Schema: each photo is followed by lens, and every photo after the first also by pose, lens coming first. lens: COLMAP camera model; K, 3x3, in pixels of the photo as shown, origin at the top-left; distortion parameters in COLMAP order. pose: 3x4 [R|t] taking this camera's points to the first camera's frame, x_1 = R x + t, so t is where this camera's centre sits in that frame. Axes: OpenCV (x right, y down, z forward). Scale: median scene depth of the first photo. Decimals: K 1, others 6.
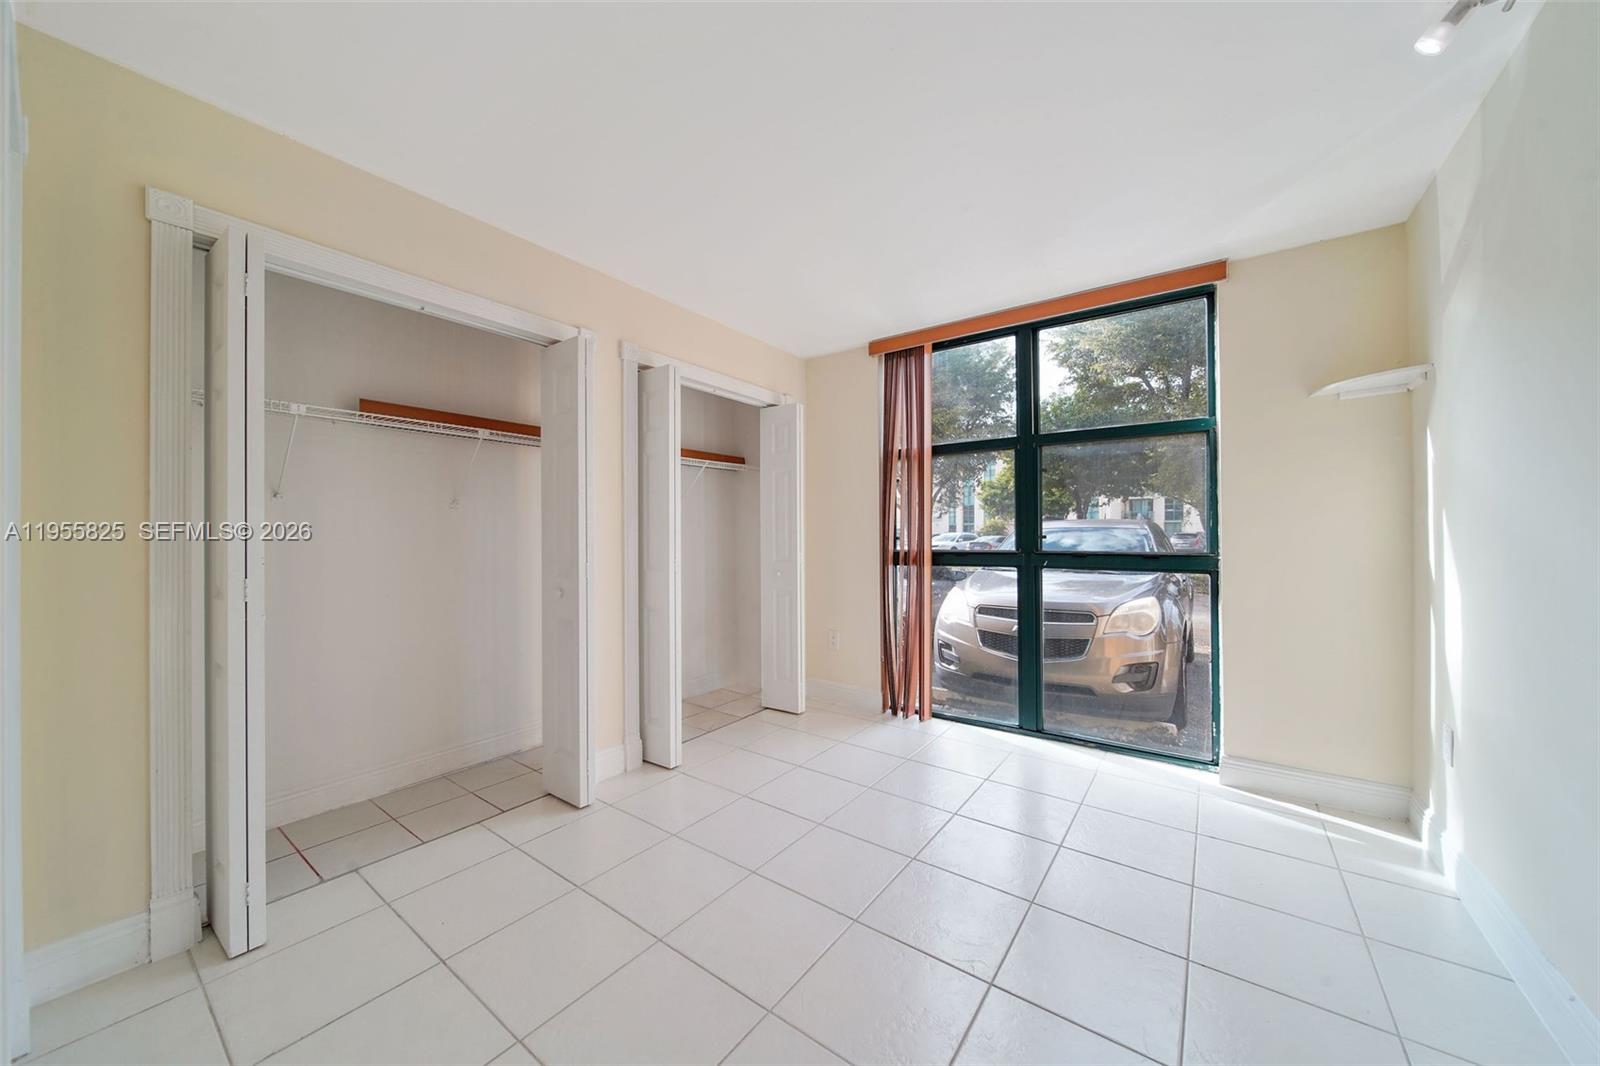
lens RADIAL K [[562.3, 0, 793.0], [0, 562.3, 533.1], [0, 0, 1]] dist [-0.001127, -0.000039]
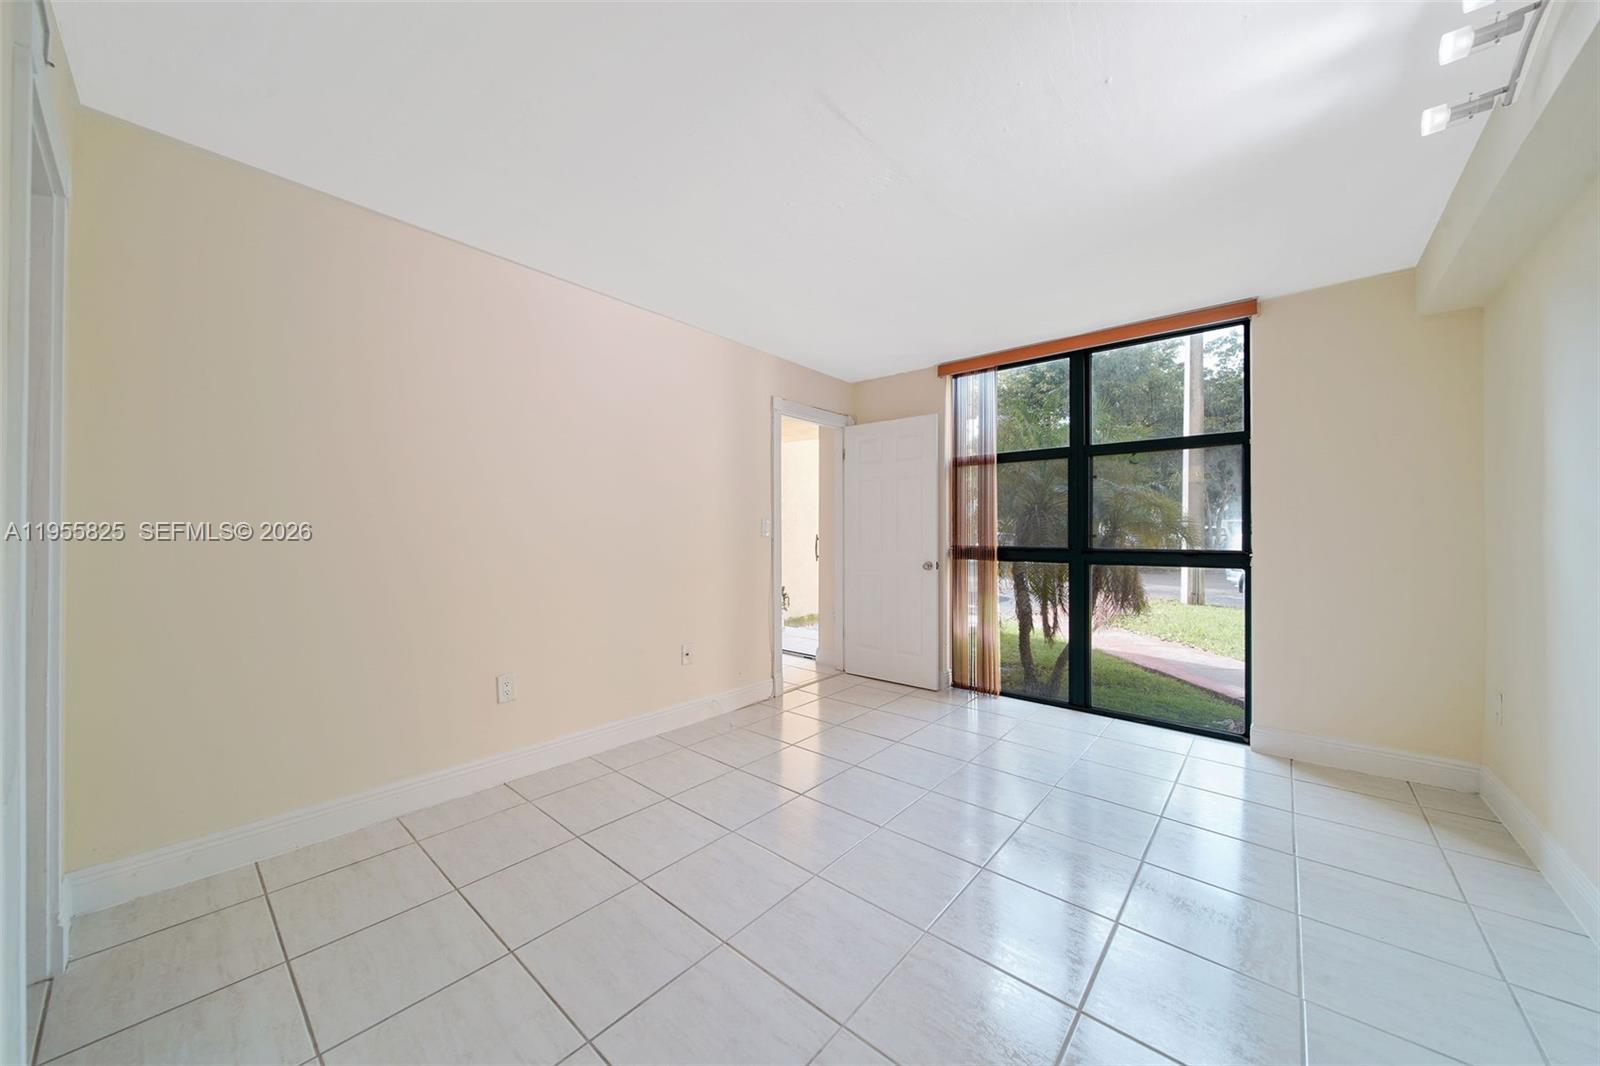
lens RADIAL K [[567.7, 0, 801.9], [0, 567.7, 528.1], [0, 0, 1]] dist [-0.002886, -0.000041]
pose [[0.996846, 0.010688, -0.078642, -0.052776], [-0.010415, 0.999938, 0.003881, -0.006802], [0.078678, -0.003050, 0.996895, -0.197906]]
